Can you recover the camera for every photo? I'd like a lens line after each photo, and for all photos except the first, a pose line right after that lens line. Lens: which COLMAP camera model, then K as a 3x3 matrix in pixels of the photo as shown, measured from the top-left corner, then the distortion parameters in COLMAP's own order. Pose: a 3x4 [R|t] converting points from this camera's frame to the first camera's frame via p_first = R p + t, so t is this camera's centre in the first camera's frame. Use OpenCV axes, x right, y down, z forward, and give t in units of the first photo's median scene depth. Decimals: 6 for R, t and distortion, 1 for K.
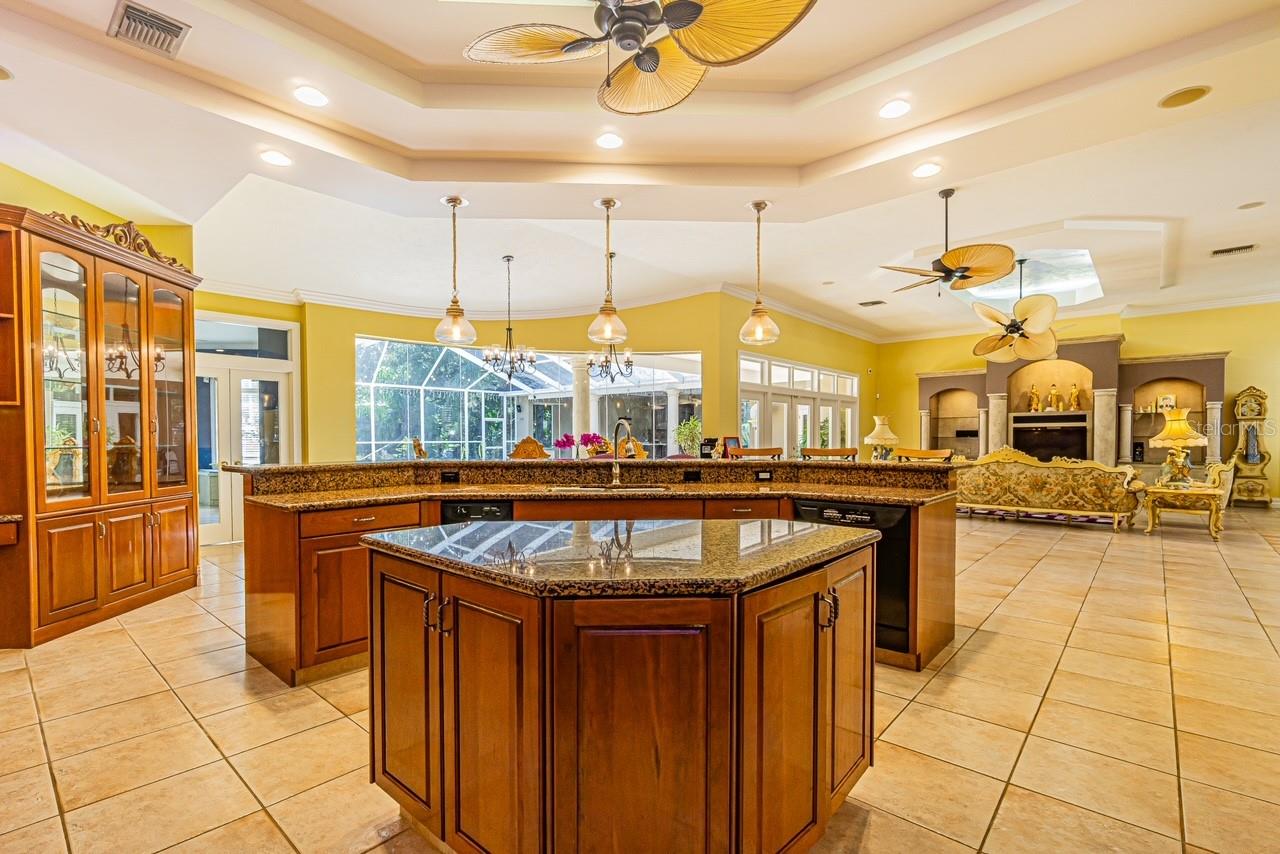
lens RADIAL K [[553.2, 0, 621.2], [0, 553.2, 444.4], [0, 0, 1]] dist [-0.002752, -0.000157]
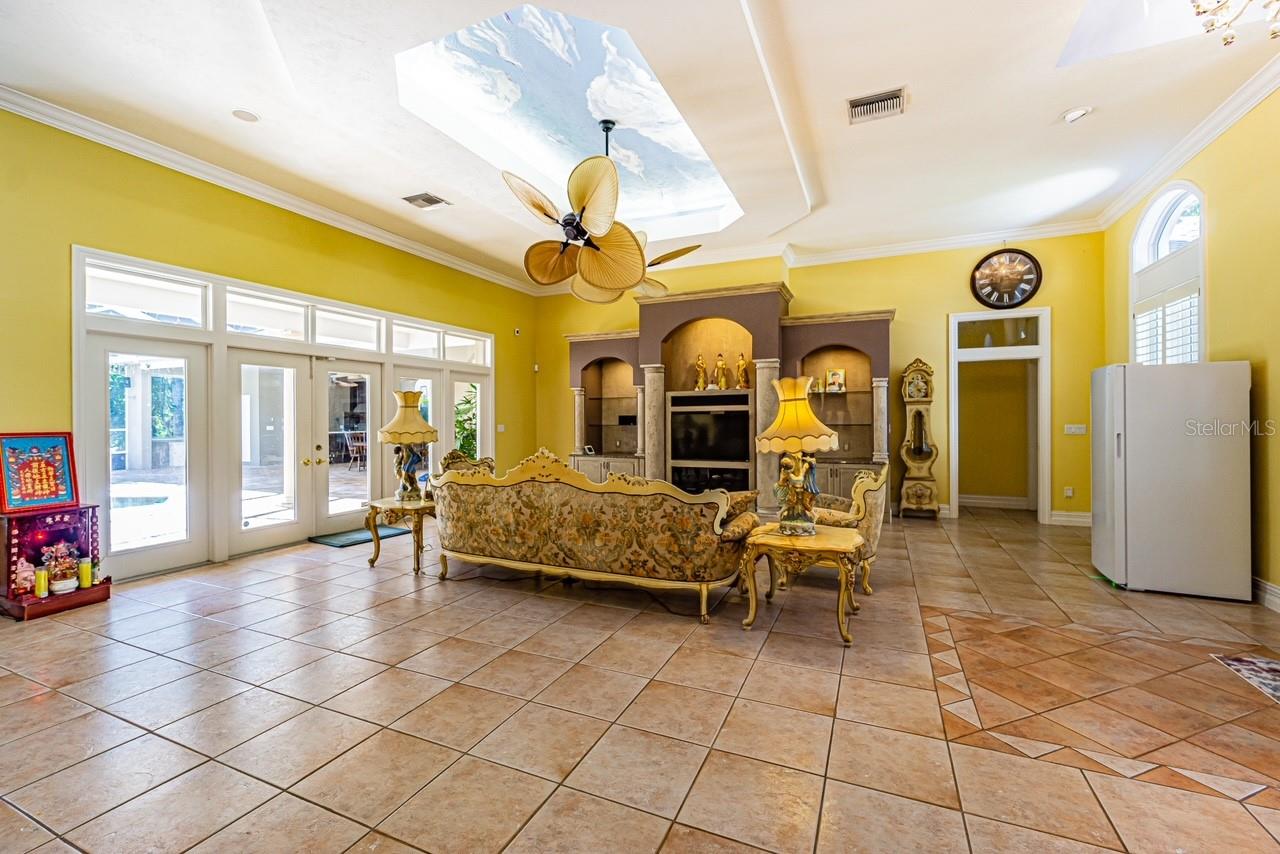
lens RADIAL K [[553.2, 0, 641.7], [0, 553.2, 416.6], [0, 0, 1]] dist [-0.002752, -0.000157]
pose [[0.934482, -0.000719, 0.356010, 0.505665], [0.007138, 0.999835, -0.016715, -0.015121], [-0.355939, 0.018161, 0.934333, 0.415403]]
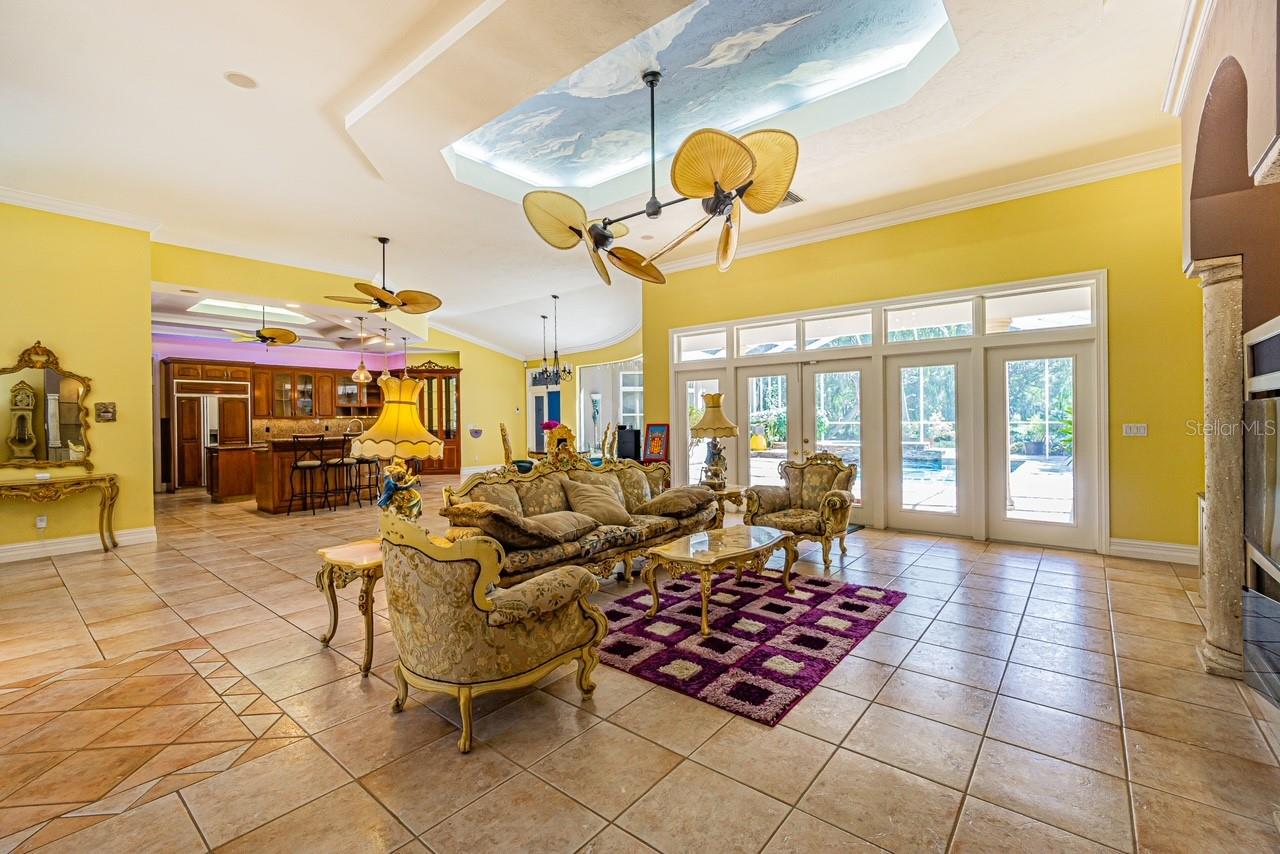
lens RADIAL K [[553.2, 0, 624.3], [0, 553.2, 418.9], [0, 0, 1]] dist [-0.002752, -0.000157]
pose [[0.068345, 0.001472, -0.997661, 1.119021], [-0.003106, 0.999994, 0.001263, -0.022699], [0.997657, 0.003012, 0.068349, 0.864597]]
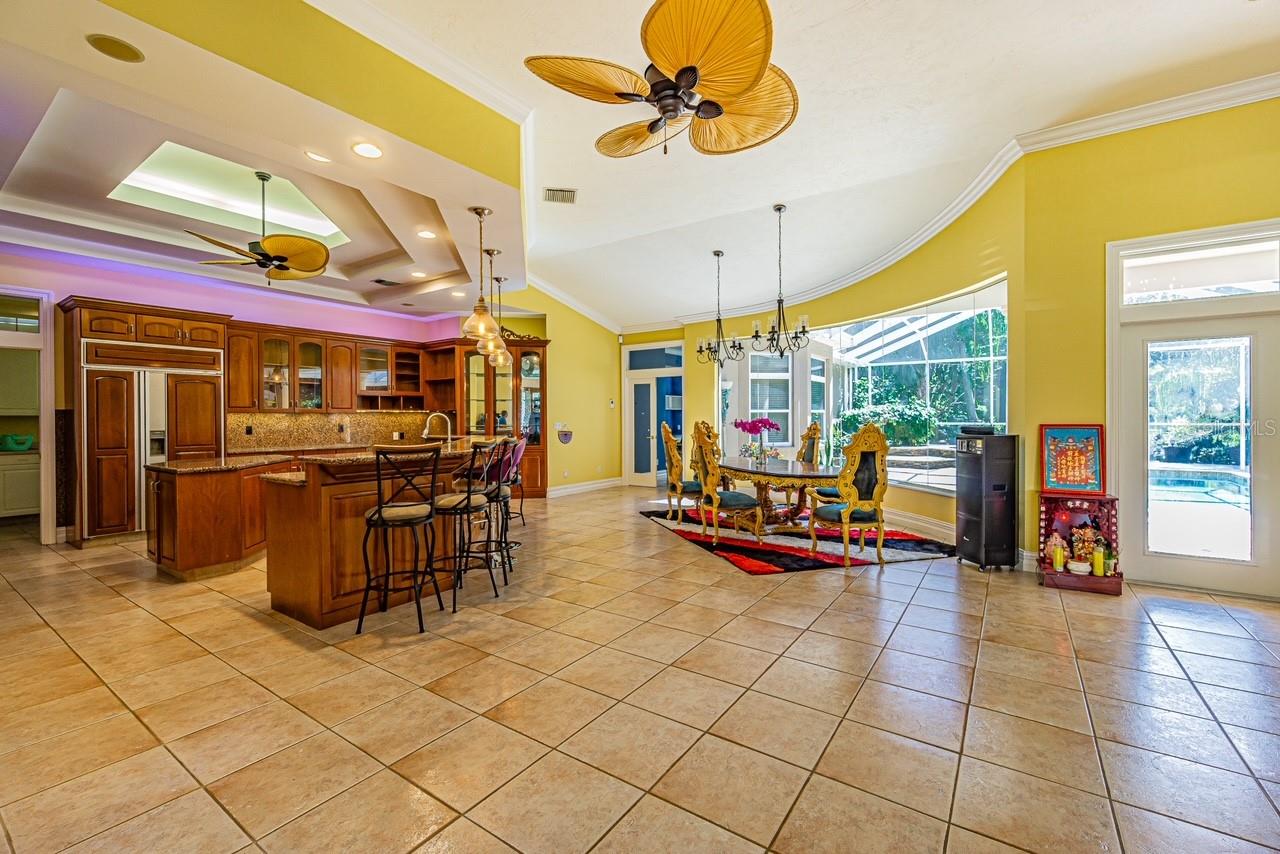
lens RADIAL K [[553.2, 0, 630.2], [0, 553.2, 421.2], [0, 0, 1]] dist [-0.002752, -0.000157]
pose [[0.155290, 0.006507, -0.987847, 0.630064], [-0.008139, 0.999953, 0.005307, -0.015284], [0.987835, 0.007216, 0.155336, 0.531294]]
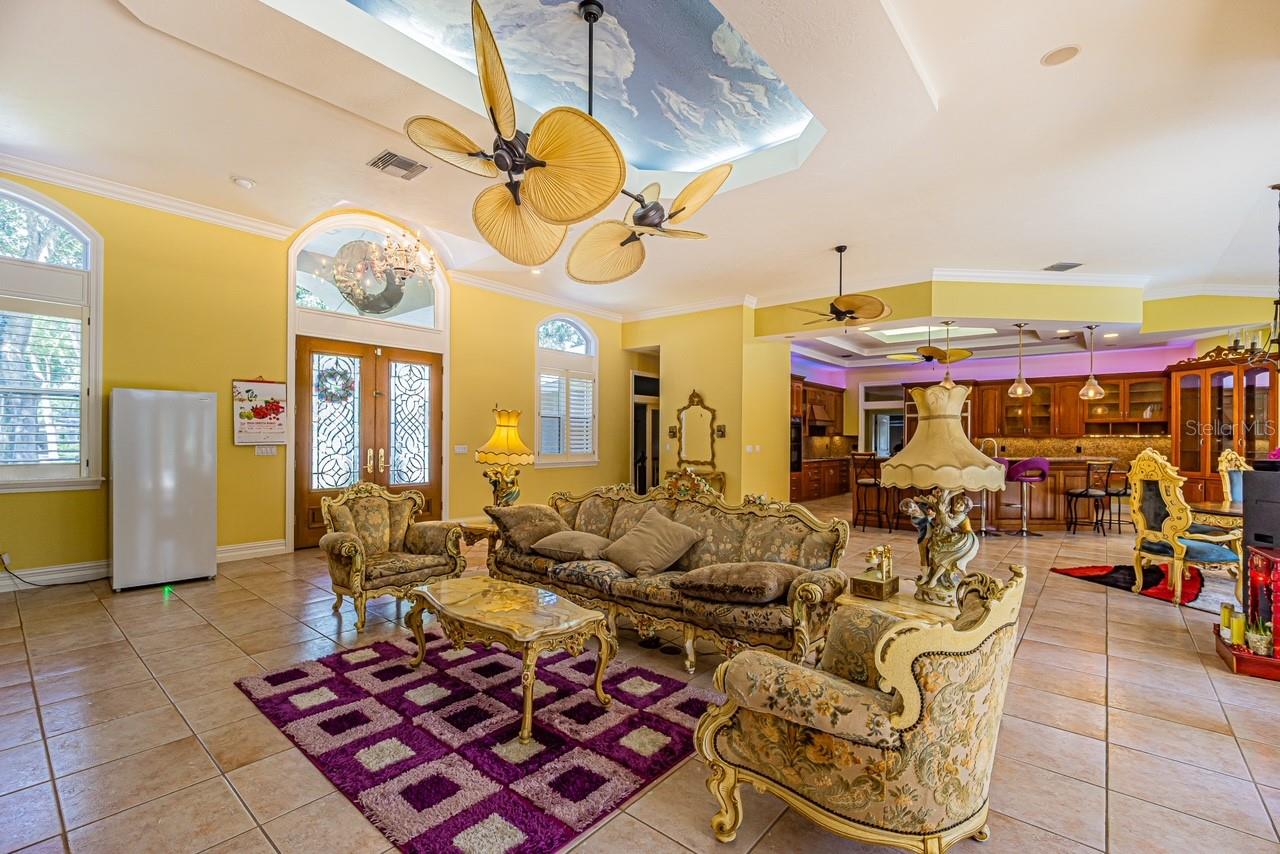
lens RADIAL K [[553.2, 0, 633.9], [0, 553.2, 438.3], [0, 0, 1]] dist [-0.002752, -0.000157]
pose [[-0.997413, -0.006062, -0.071627, 0.660287], [-0.007079, 0.999878, 0.013940, -0.028121], [0.071534, 0.014411, -0.997334, 1.284236]]
